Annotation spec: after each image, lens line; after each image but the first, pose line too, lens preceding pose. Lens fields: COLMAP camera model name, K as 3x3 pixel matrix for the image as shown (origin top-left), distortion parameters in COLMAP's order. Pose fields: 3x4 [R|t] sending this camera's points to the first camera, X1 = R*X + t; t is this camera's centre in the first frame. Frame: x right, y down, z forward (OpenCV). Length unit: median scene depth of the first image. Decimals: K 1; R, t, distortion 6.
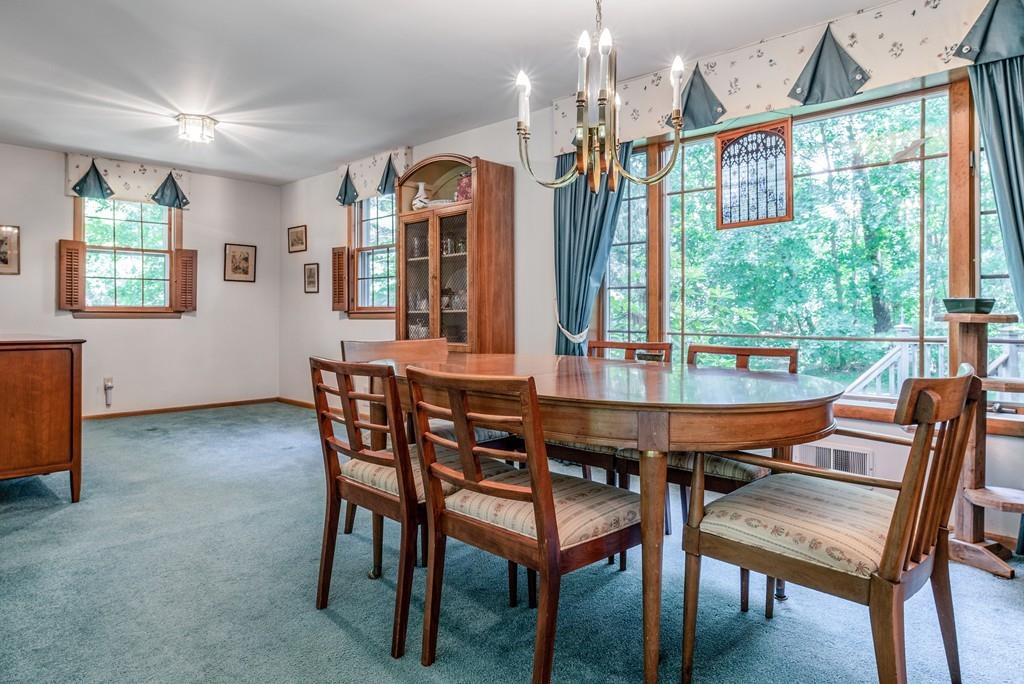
lens RADIAL K [[635.7, 0, 490.0], [0, 635.7, 309.5], [0, 0, 1]] dist [-0.002939, 0.000167]
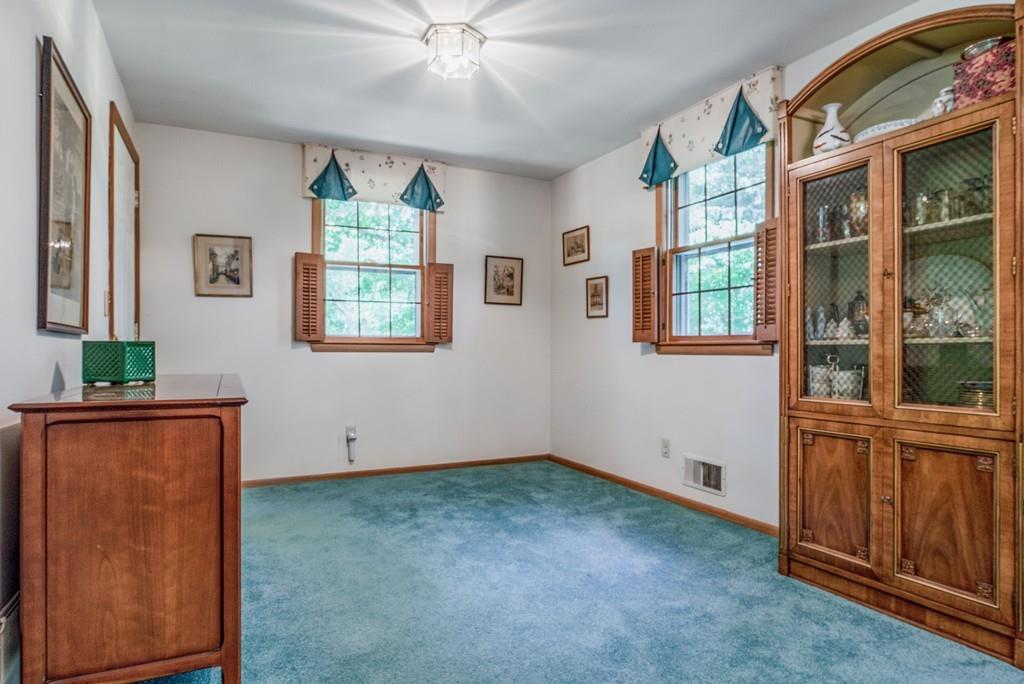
lens RADIAL K [[606.4, 0, 508.8], [0, 606.4, 346.4], [0, 0, 1]] dist [-0.006993, -0.000620]
pose [[0.943751, 0.001569, -0.330652, -0.213991], [0.000285, 0.999985, 0.005559, 0.004041], [0.330656, -0.005341, 0.943736, 0.455720]]
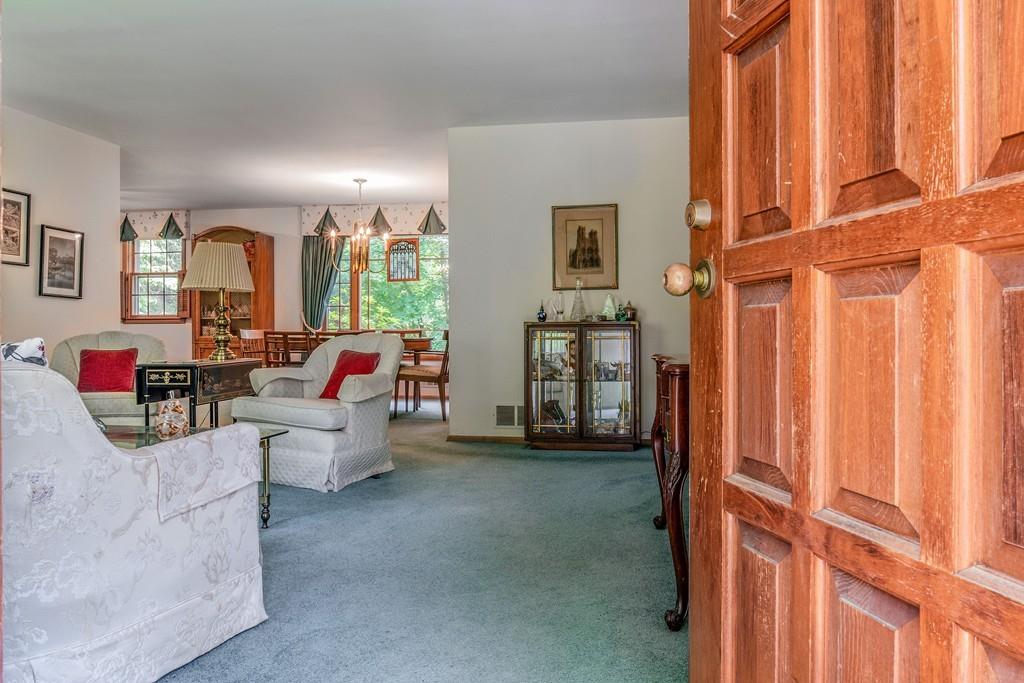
lens RADIAL K [[691.9, 0, 512.0], [0, 691.9, 341.5], [0, 0, 1]] dist [-0.003893, -0.000927]
pose [[0.828741, -0.008325, 0.559571, -0.493747], [-0.005787, 0.999708, 0.023445, 0.018059], [-0.559603, -0.022668, 0.828451, -0.969682]]
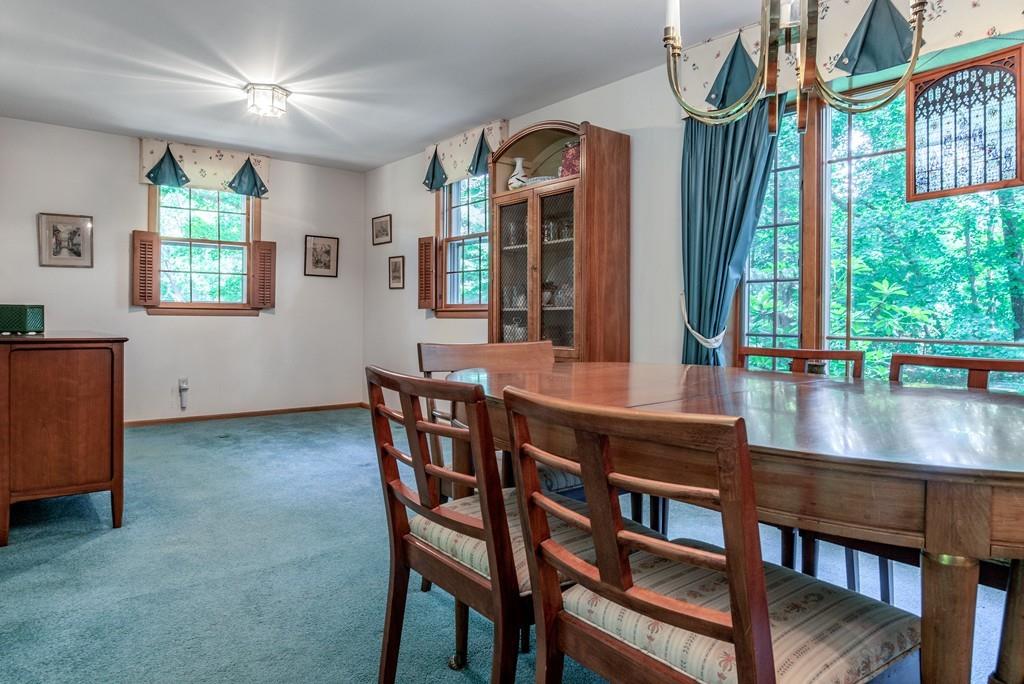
lens RADIAL K [[650.7, 0, 512.9], [0, 650.7, 314.8], [0, 0, 1]] dist [-0.022073, 0.003441]
pose [[0.993934, 0.006425, -0.109792, -0.020366], [-0.005733, 0.999962, 0.006626, 0.005565], [0.109830, -0.005956, 0.993933, 0.141094]]
